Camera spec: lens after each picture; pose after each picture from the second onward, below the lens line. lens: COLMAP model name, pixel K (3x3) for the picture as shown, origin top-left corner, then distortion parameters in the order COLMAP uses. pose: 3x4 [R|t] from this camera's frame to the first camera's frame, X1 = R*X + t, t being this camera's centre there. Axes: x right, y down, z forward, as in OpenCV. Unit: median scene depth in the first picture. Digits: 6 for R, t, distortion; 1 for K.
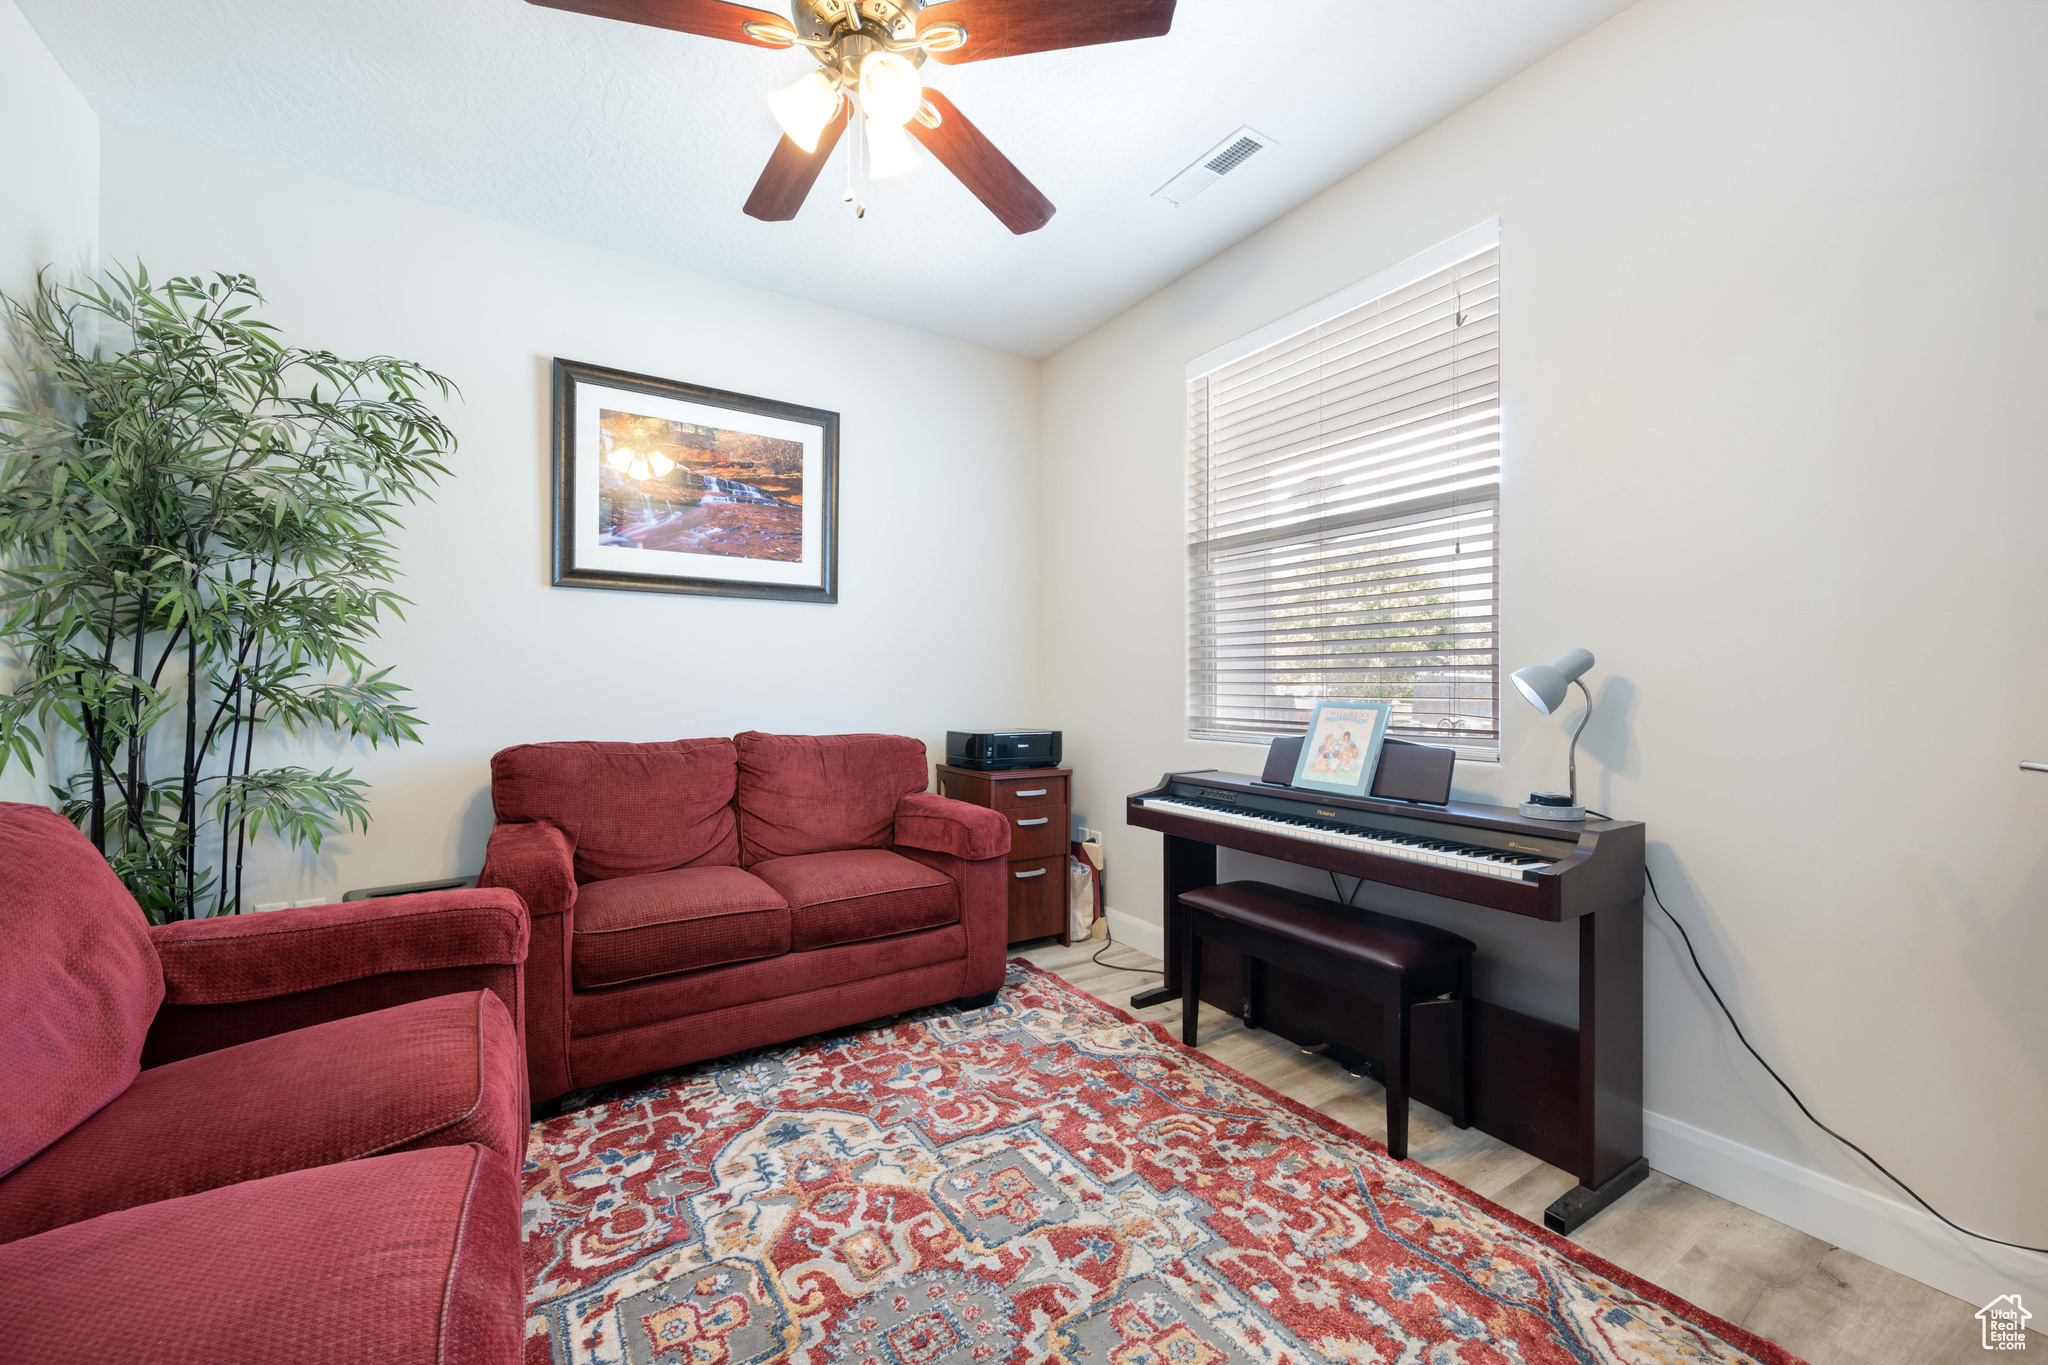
lens RADIAL K [[808.3, 0, 1022.6], [0, 808.3, 685.9], [0, 0, 1]] dist [0.000392, 0.000464]
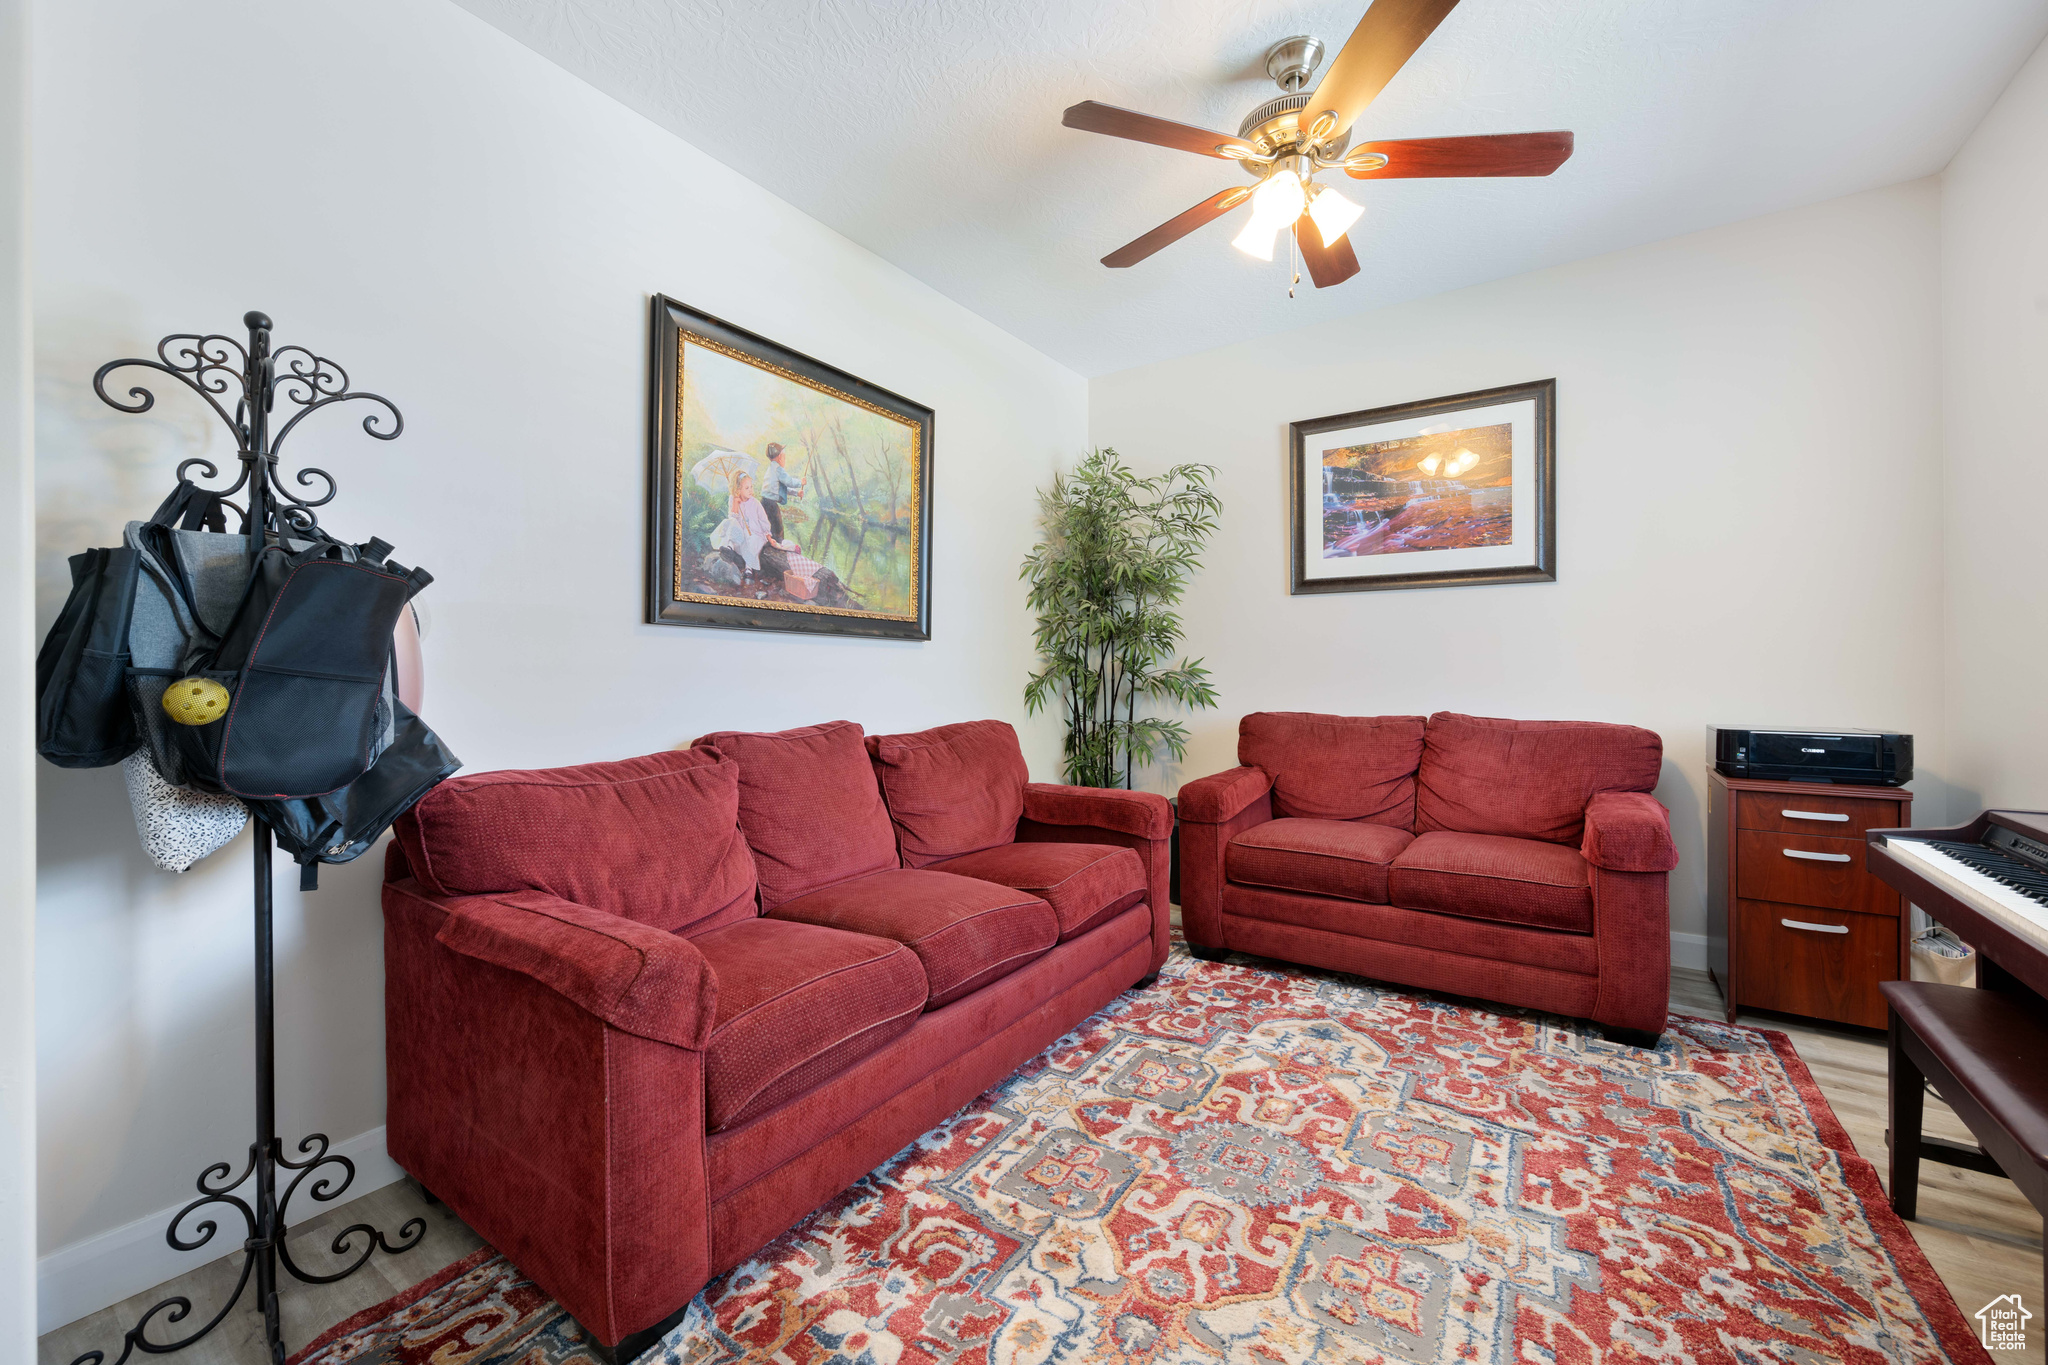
lens RADIAL K [[808.3, 0, 1012.8], [0, 808.3, 672.8], [0, 0, 1]] dist [0.000392, 0.000464]
pose [[0.378960, 0.000819, -0.925413, 0.592427], [0.004806, 0.999984, 0.002853, -0.001817], [0.925401, -0.005528, 0.378950, 0.088793]]
